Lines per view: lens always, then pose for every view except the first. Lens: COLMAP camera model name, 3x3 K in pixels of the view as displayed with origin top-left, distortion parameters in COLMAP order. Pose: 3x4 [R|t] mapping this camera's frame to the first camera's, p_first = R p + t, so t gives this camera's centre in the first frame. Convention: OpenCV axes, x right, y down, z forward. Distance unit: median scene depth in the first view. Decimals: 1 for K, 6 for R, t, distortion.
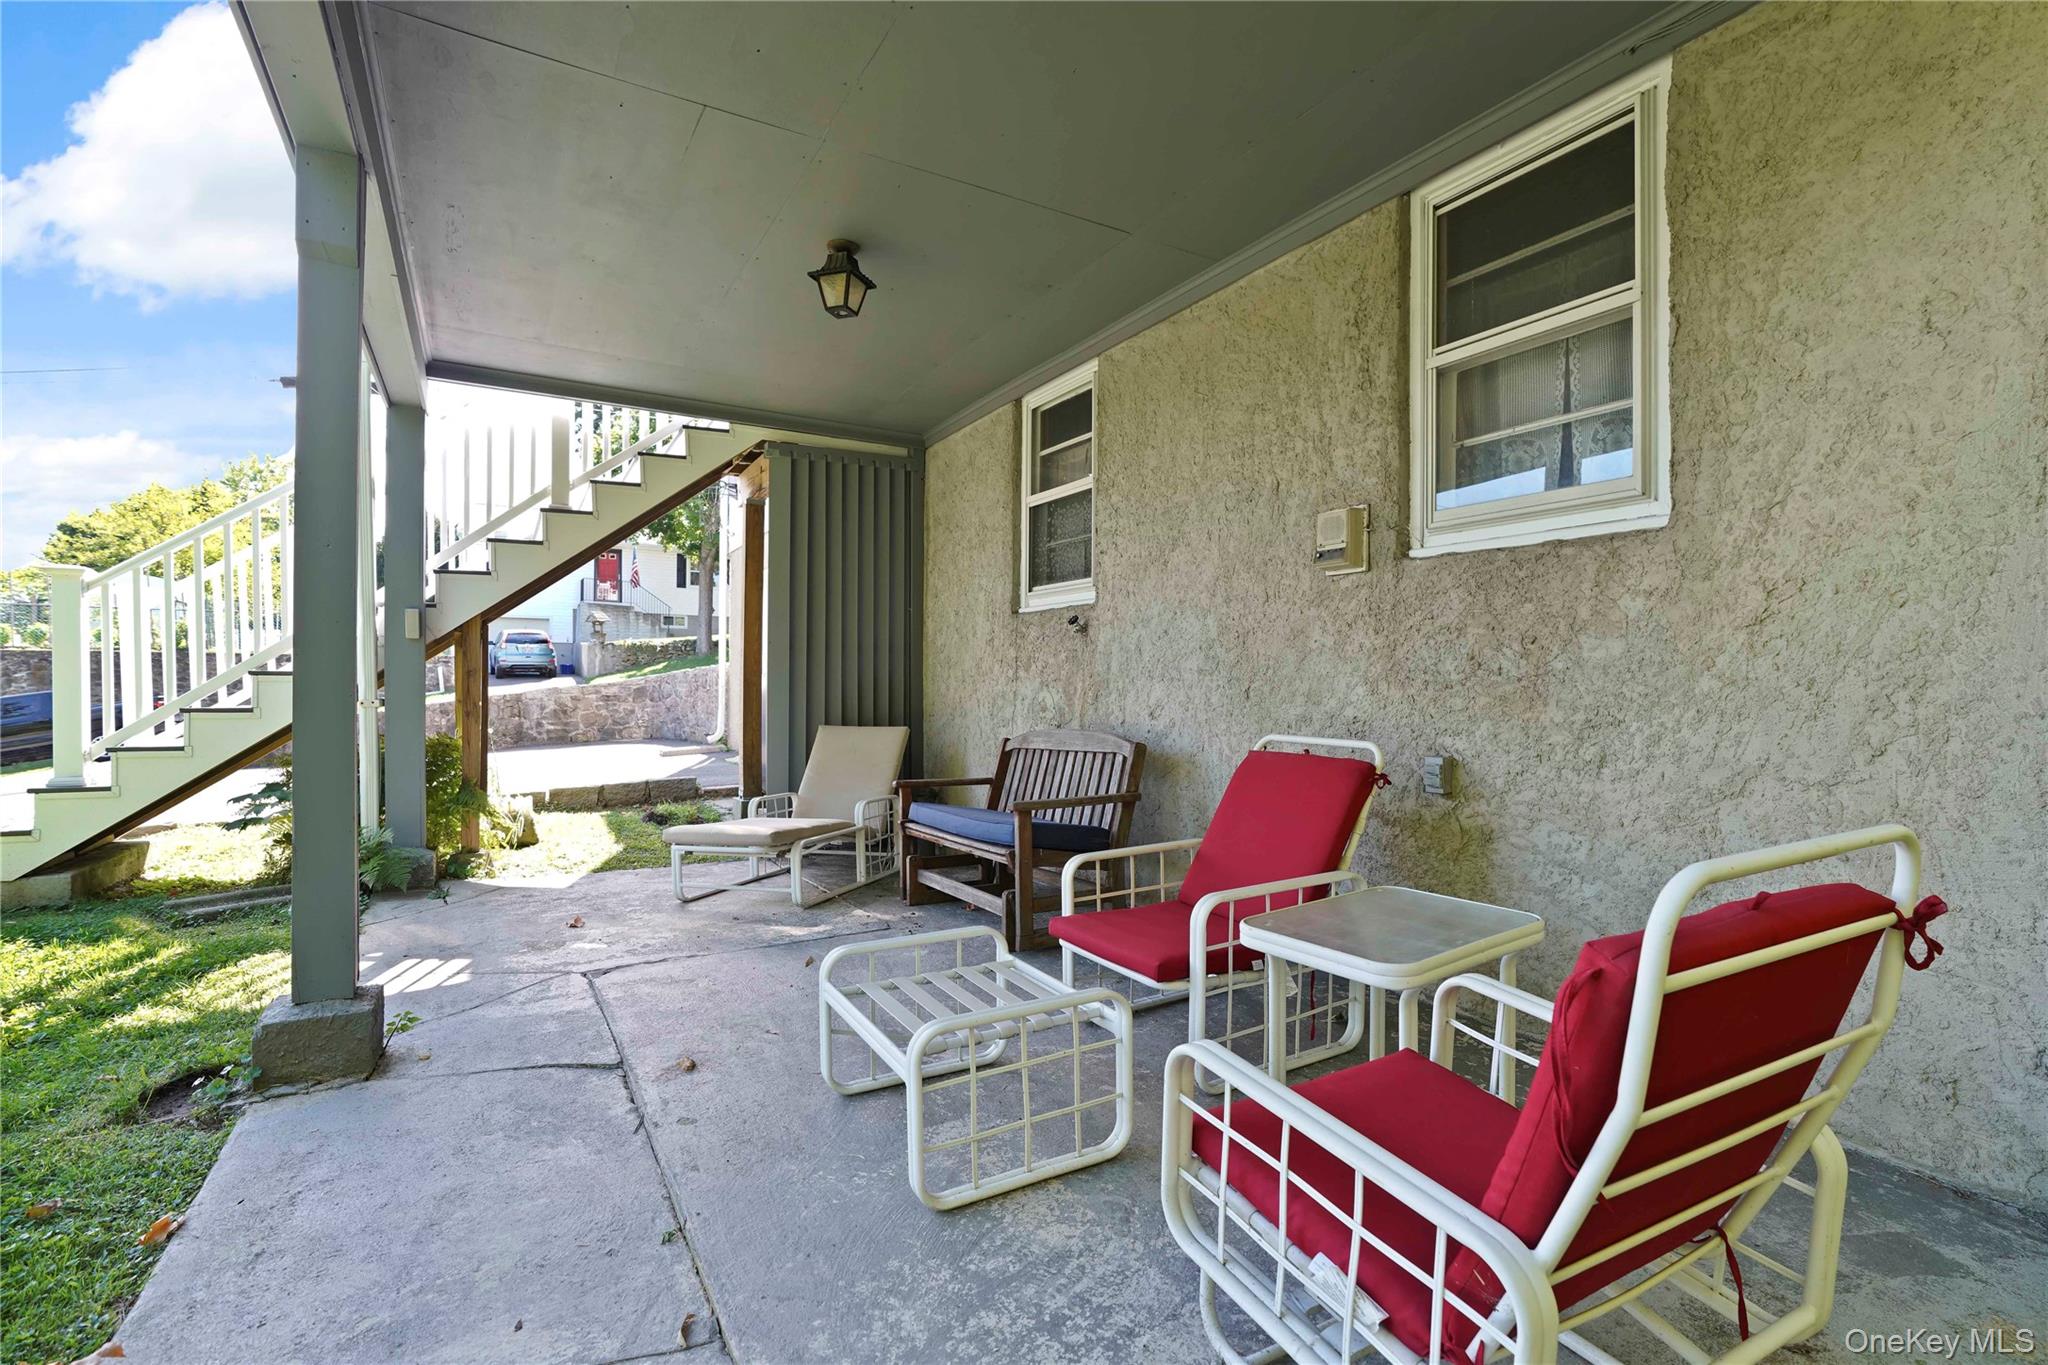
lens RADIAL K [[965.3, 0, 1051.7], [0, 965.3, 686.3], [0, 0, 1]] dist [-0.018410, 0.007636]
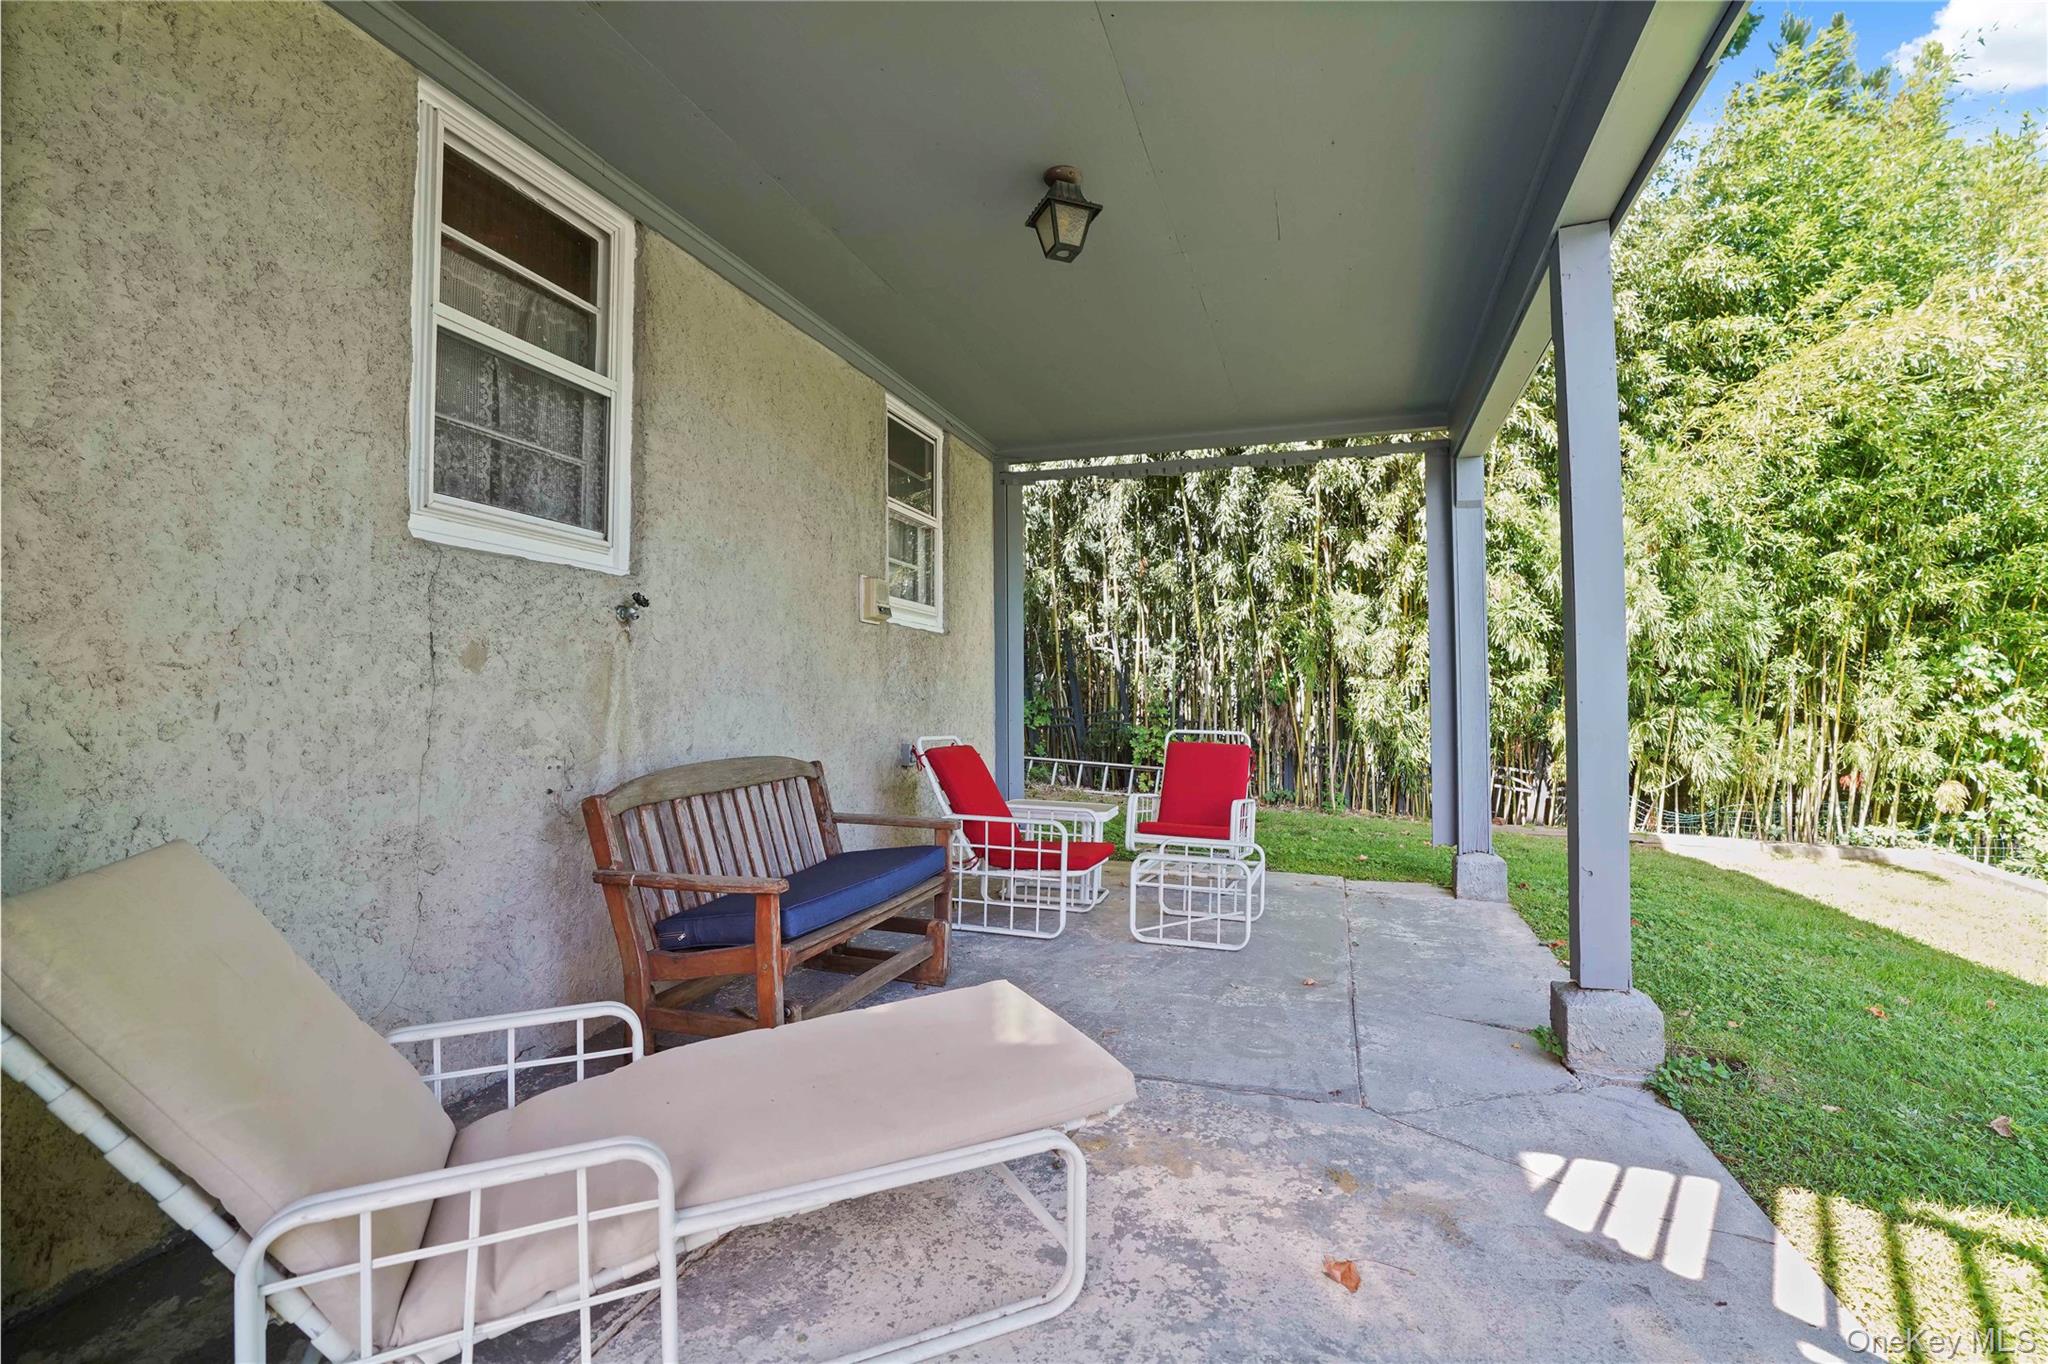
lens RADIAL K [[965.3, 0, 1012.4], [0, 965.3, 675.9], [0, 0, 1]] dist [-0.018410, 0.007636]
pose [[-0.654181, 0.014430, 0.756200, -0.642916], [-0.011349, 0.999518, -0.028891, -0.000696], [-0.756253, -0.027482, -0.653702, 1.247961]]
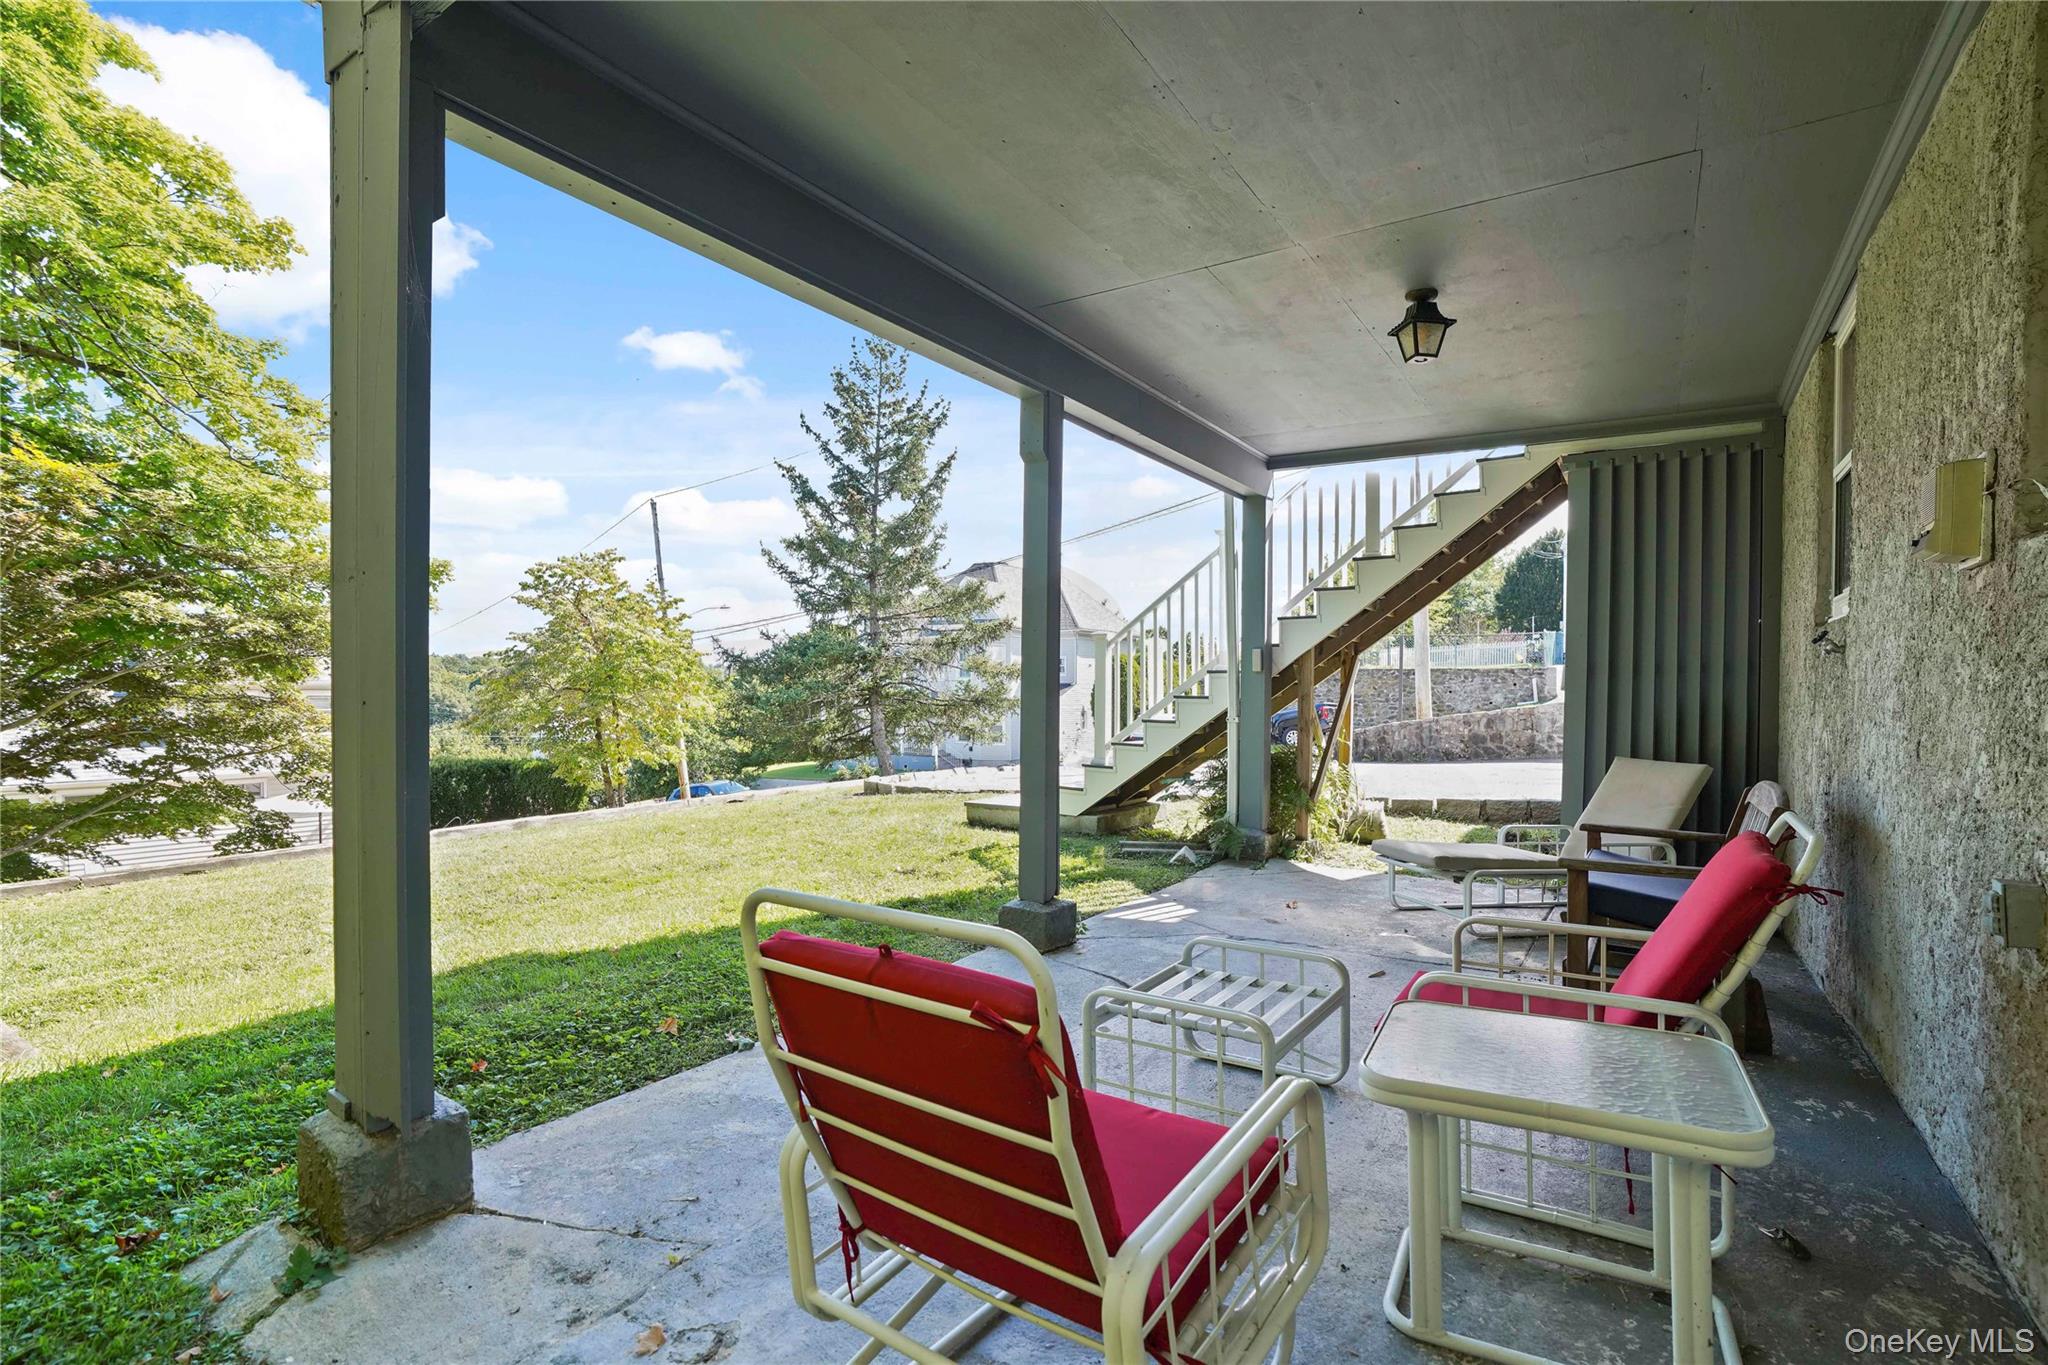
lens RADIAL K [[965.3, 0, 1024.0], [0, 965.3, 696.0], [0, 0, 1]] dist [-0.018410, 0.007636]
pose [[0.451668, 0.008845, -0.892142, 0.402830], [-0.007112, 0.999955, 0.006313, -0.023856], [0.892158, 0.003493, 0.451710, 0.117541]]
